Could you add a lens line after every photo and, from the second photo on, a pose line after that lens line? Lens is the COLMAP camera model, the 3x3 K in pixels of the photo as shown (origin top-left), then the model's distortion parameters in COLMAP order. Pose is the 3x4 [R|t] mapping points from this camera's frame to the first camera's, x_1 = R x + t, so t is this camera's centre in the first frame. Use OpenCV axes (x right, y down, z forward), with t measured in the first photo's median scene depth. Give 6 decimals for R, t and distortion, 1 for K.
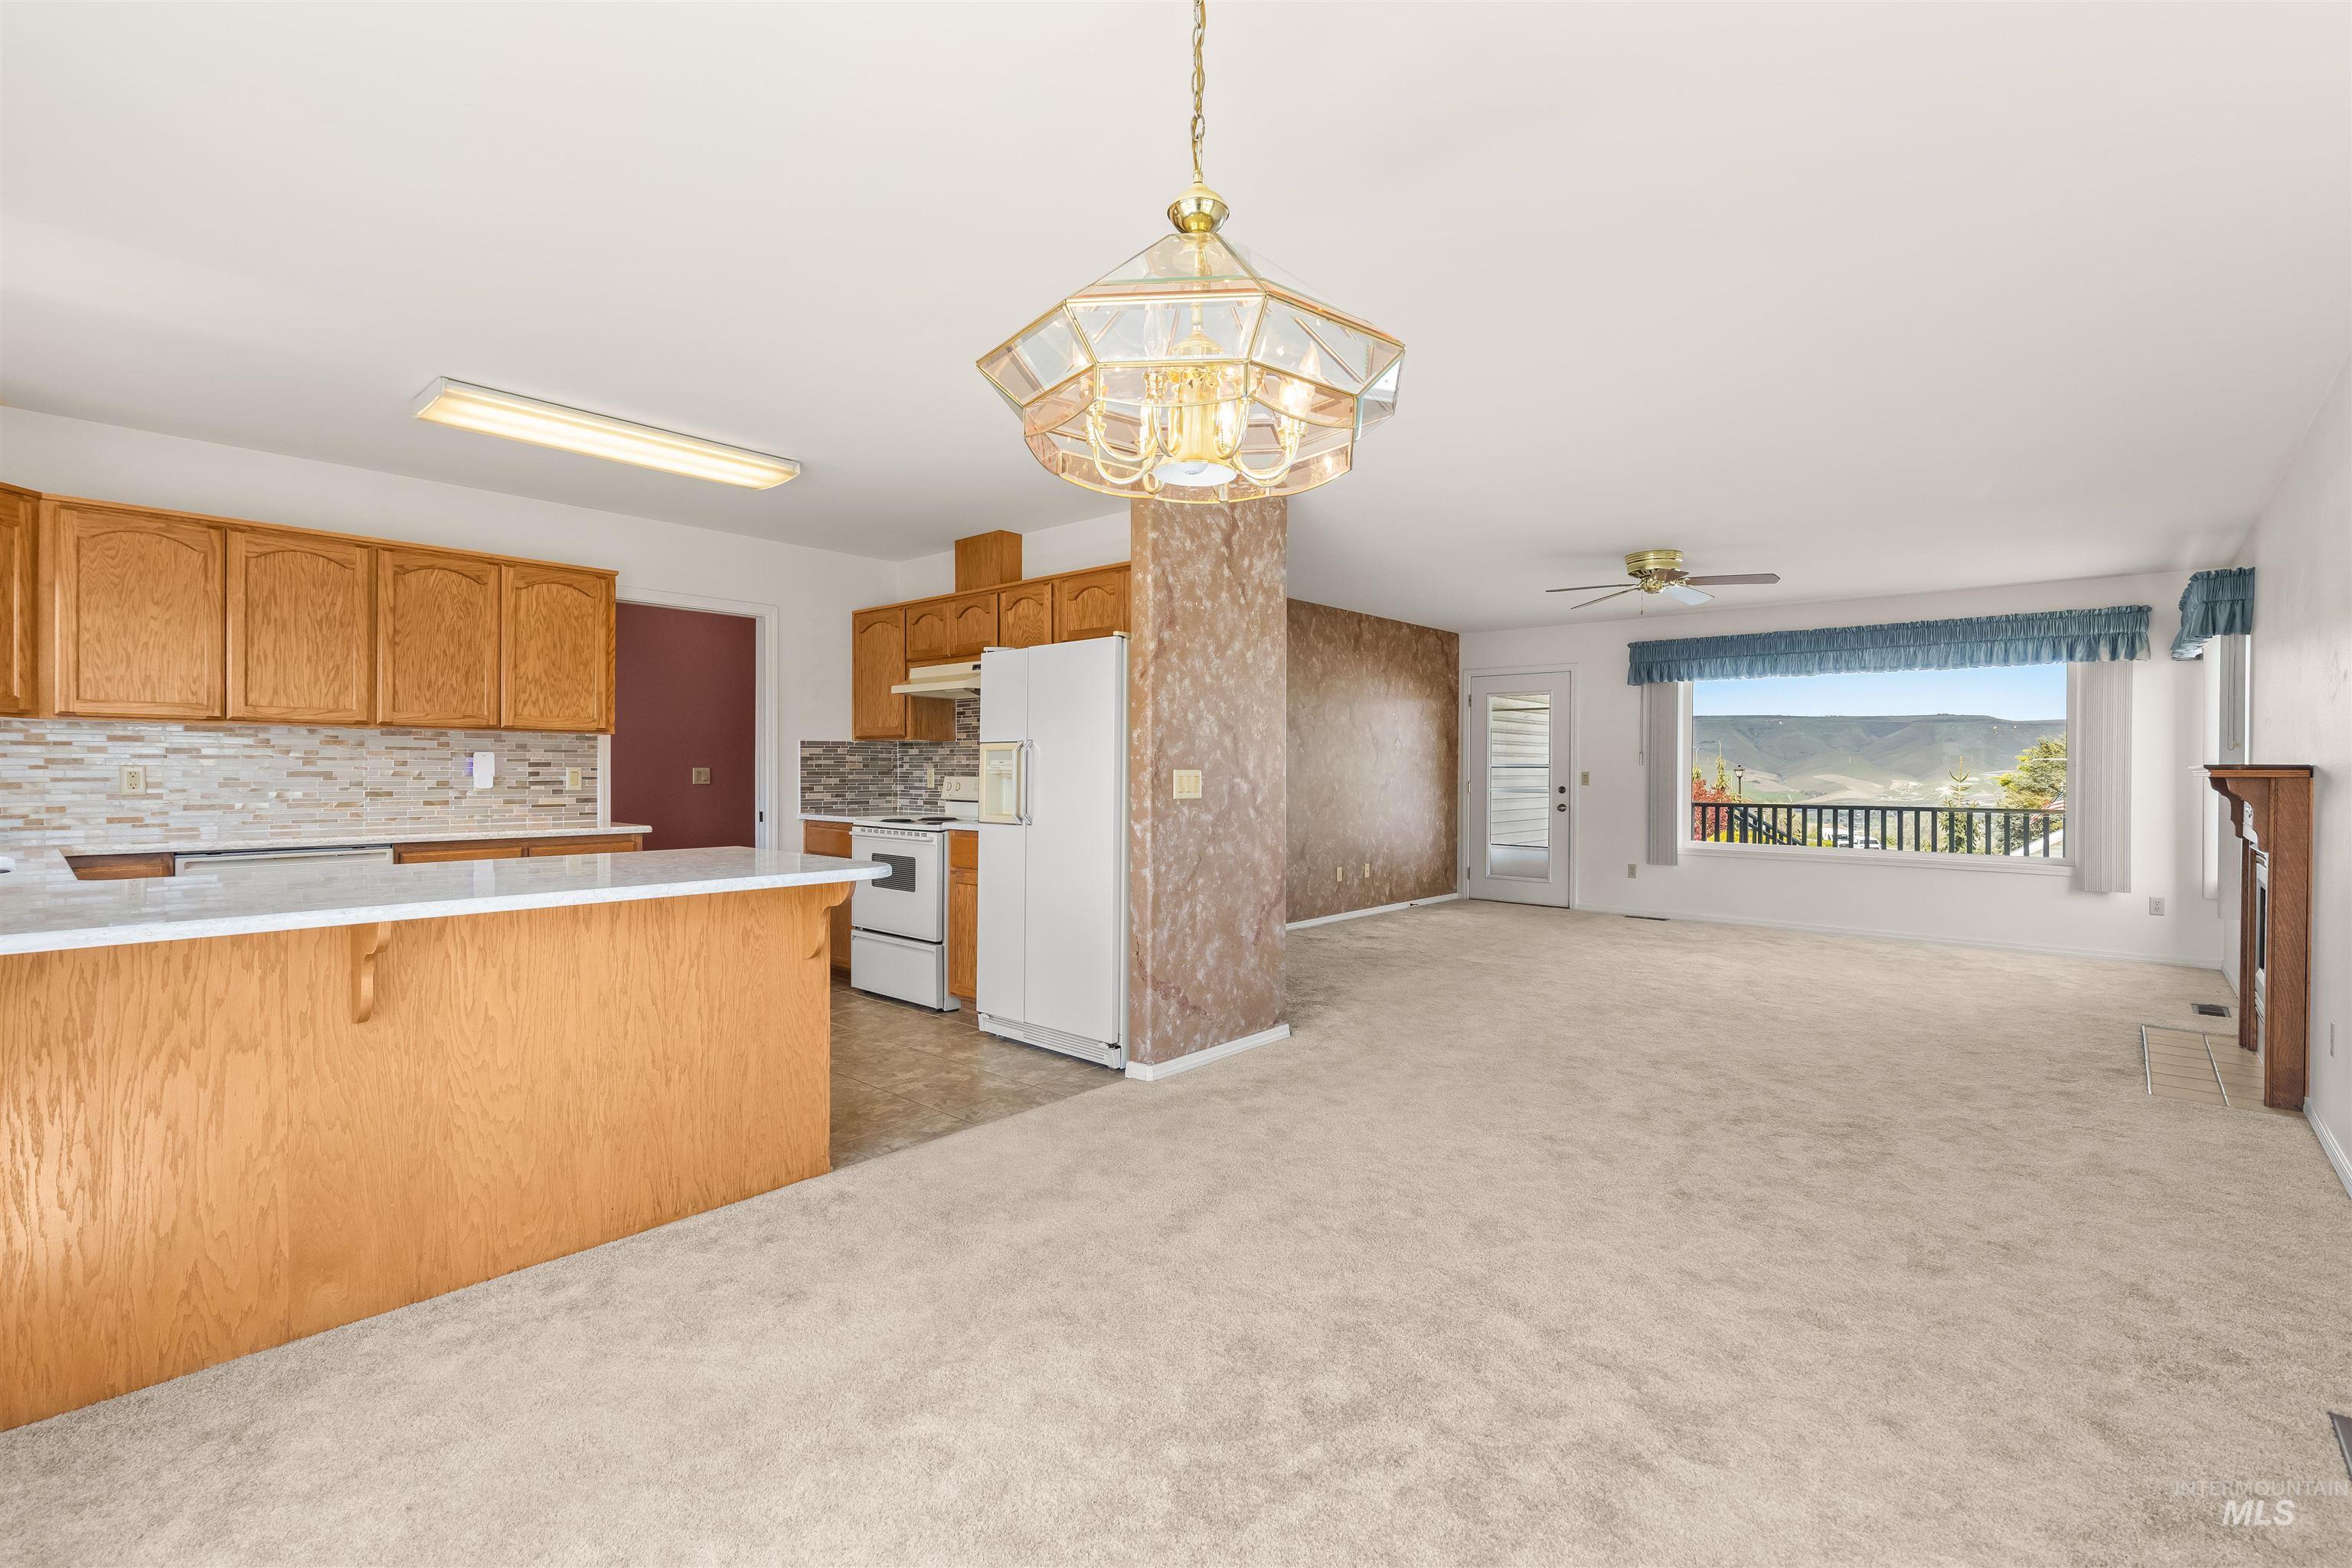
lens RADIAL K [[1053.7, 0, 1160.6], [0, 1053.7, 776.7], [0, 0, 1]] dist [0.002121, -0.001395]
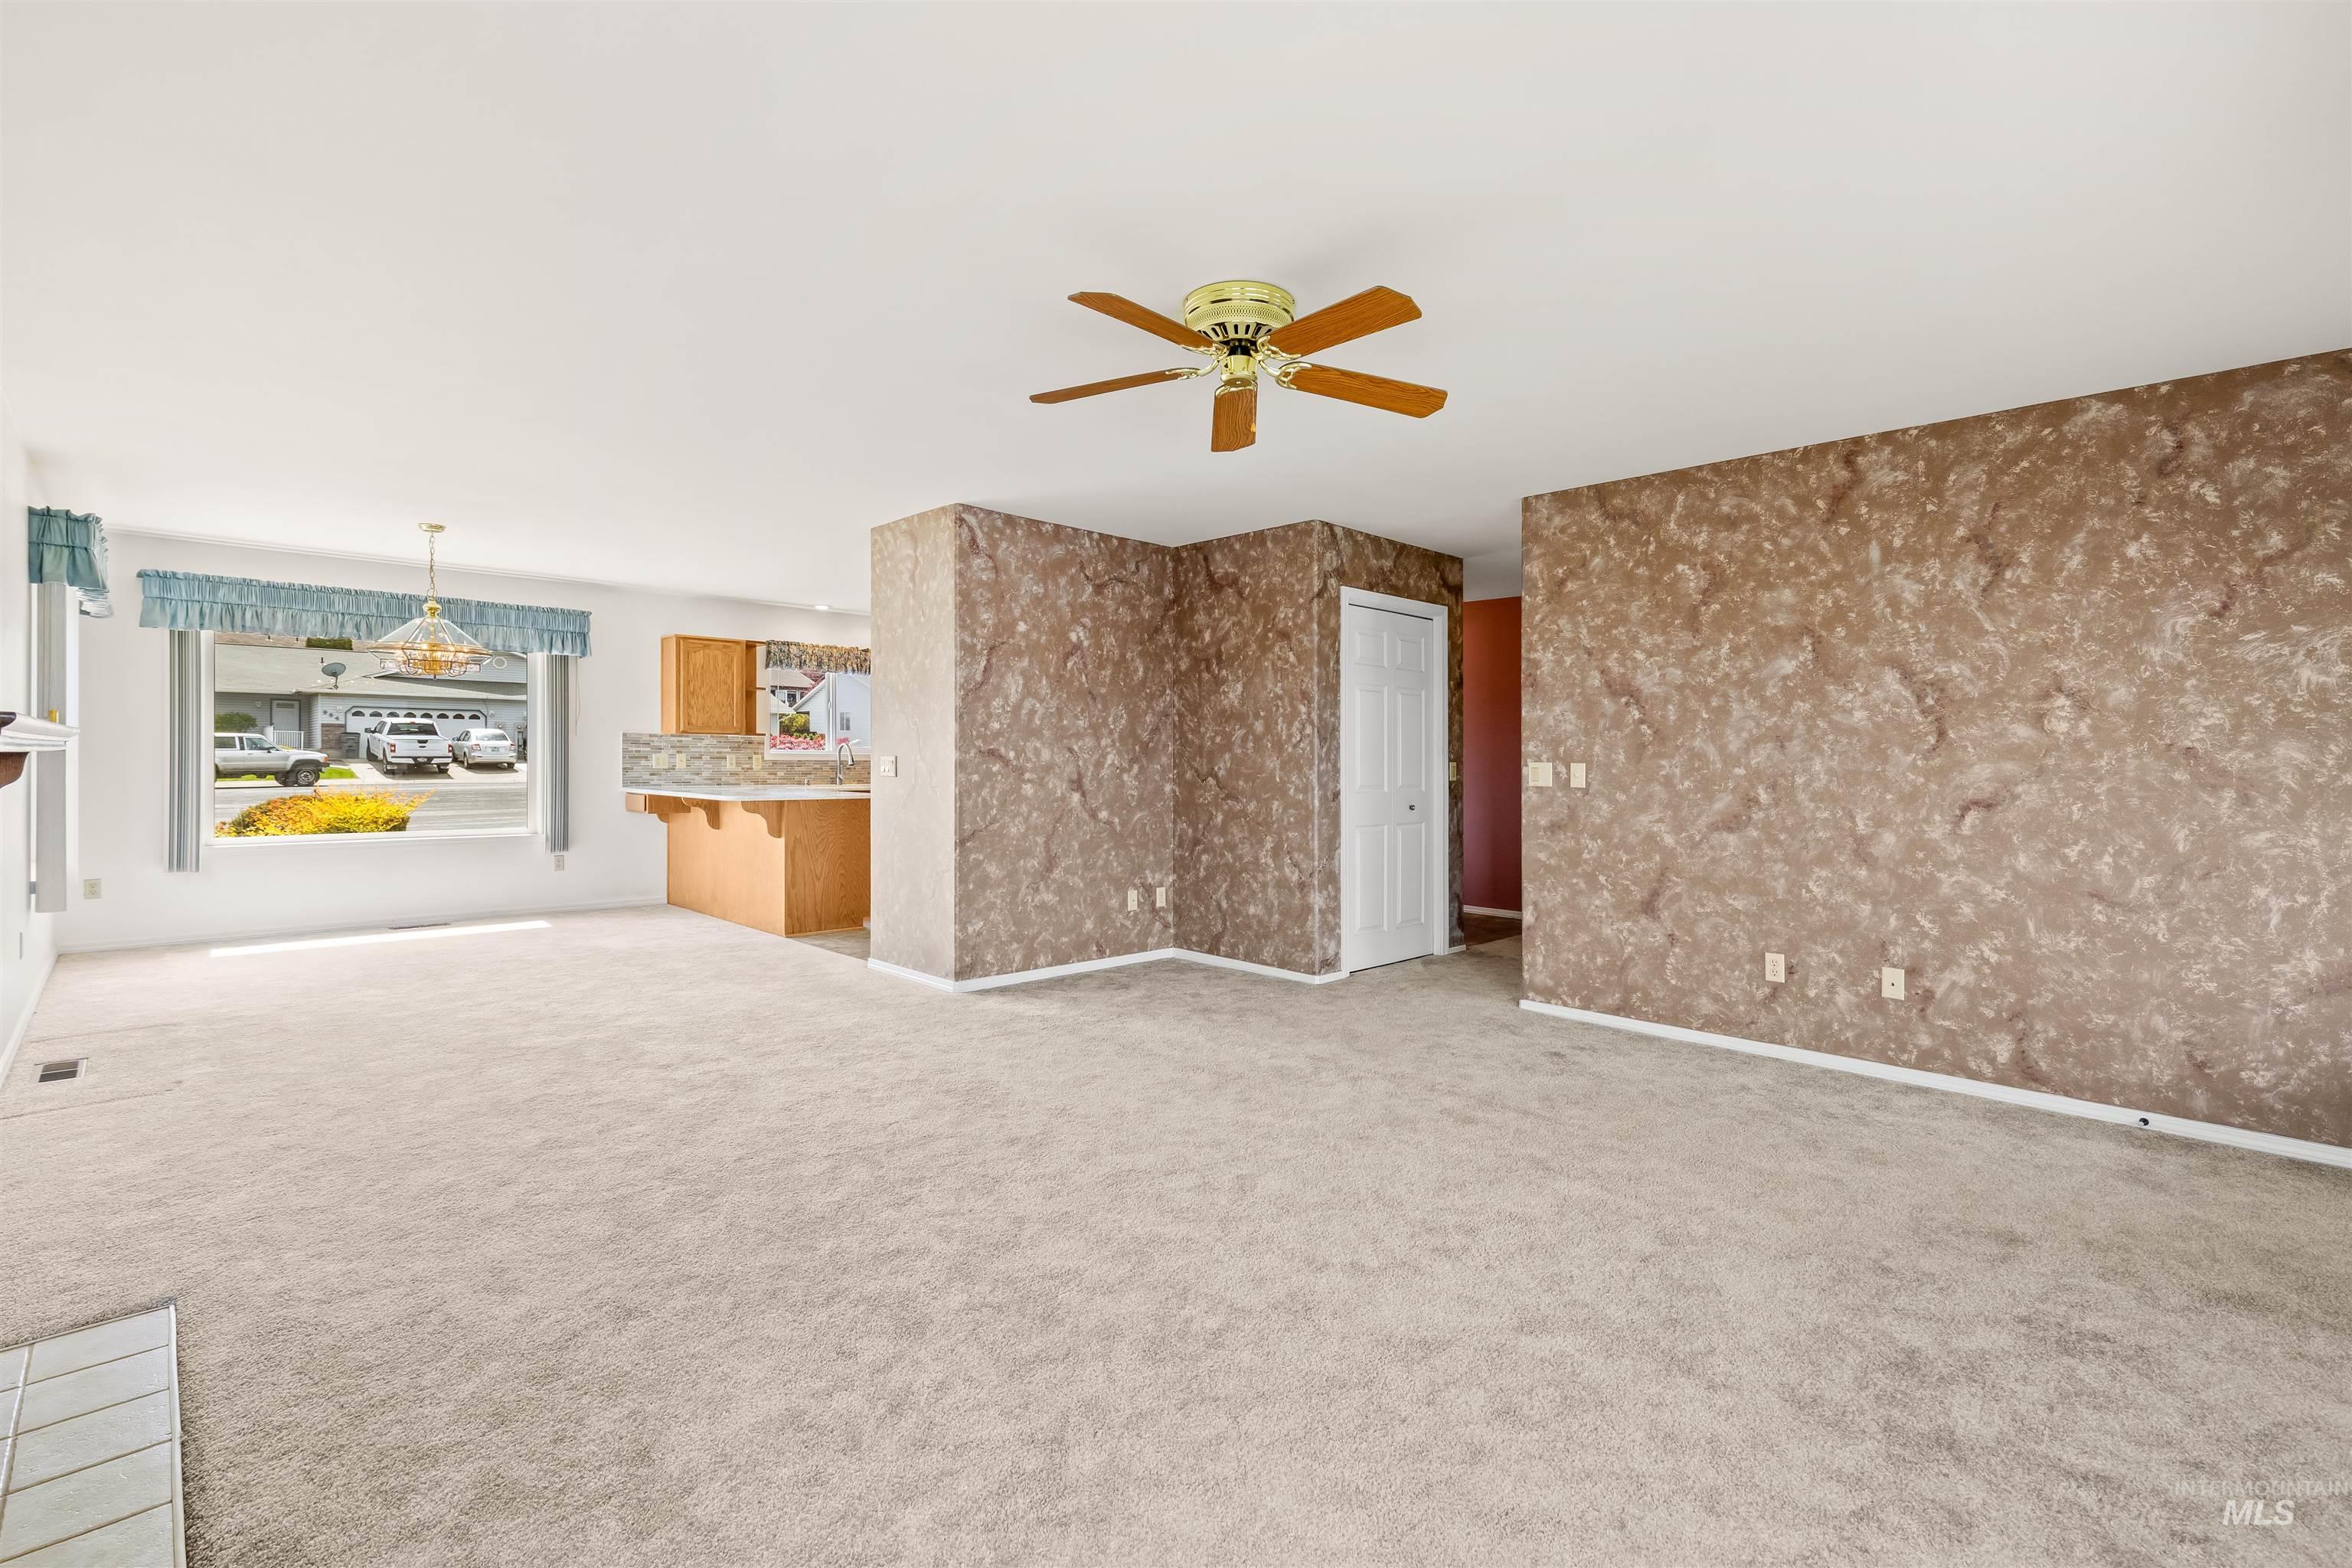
lens RADIAL K [[1053.7, 0, 1194.5], [0, 1053.7, 768.6], [0, 0, 1]] dist [0.002121, -0.001395]
pose [[-0.050422, 0.006219, -0.998709, 1.251046], [-0.016848, 0.999833, 0.007077, -0.005914], [0.998586, 0.017183, -0.050309, 1.329101]]
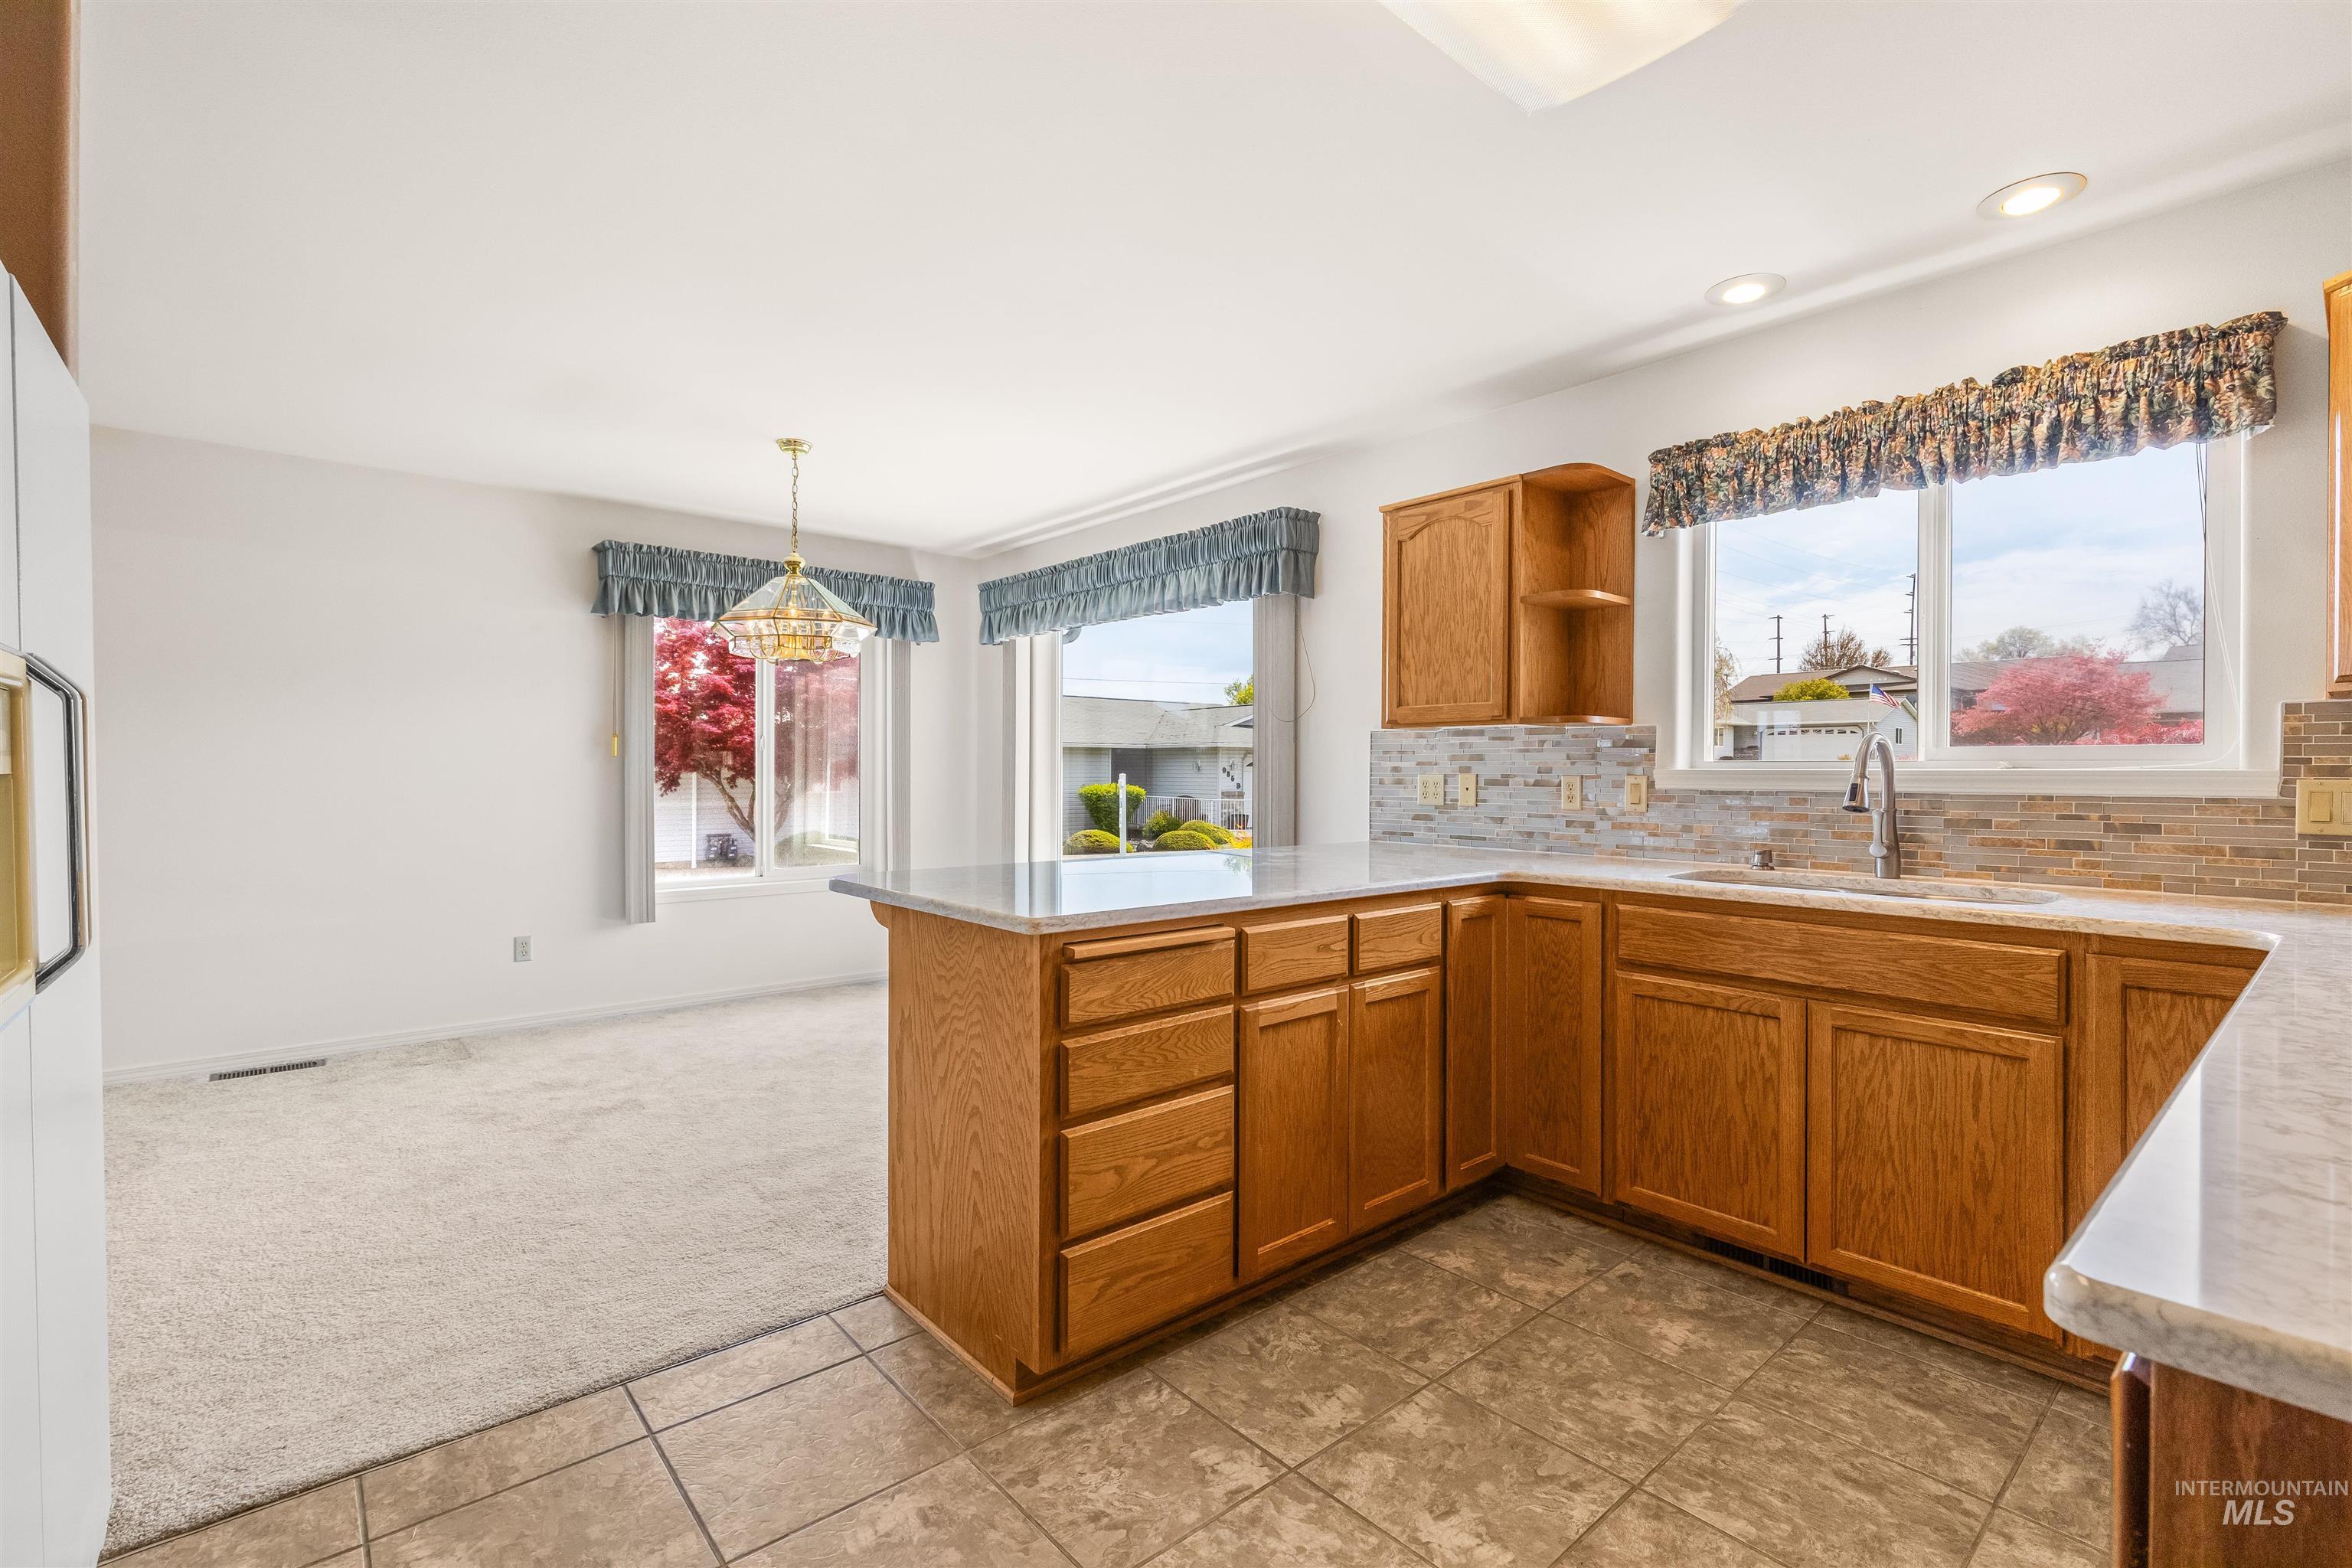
lens RADIAL K [[1053.7, 0, 1189.8], [0, 1053.7, 767.8], [0, 0, 1]] dist [0.002121, -0.001395]
pose [[-0.994275, -0.007346, 0.106596, -0.413531], [-0.006926, 0.999967, 0.004314, -0.010067], [-0.106624, 0.003551, -0.994293, 1.176083]]
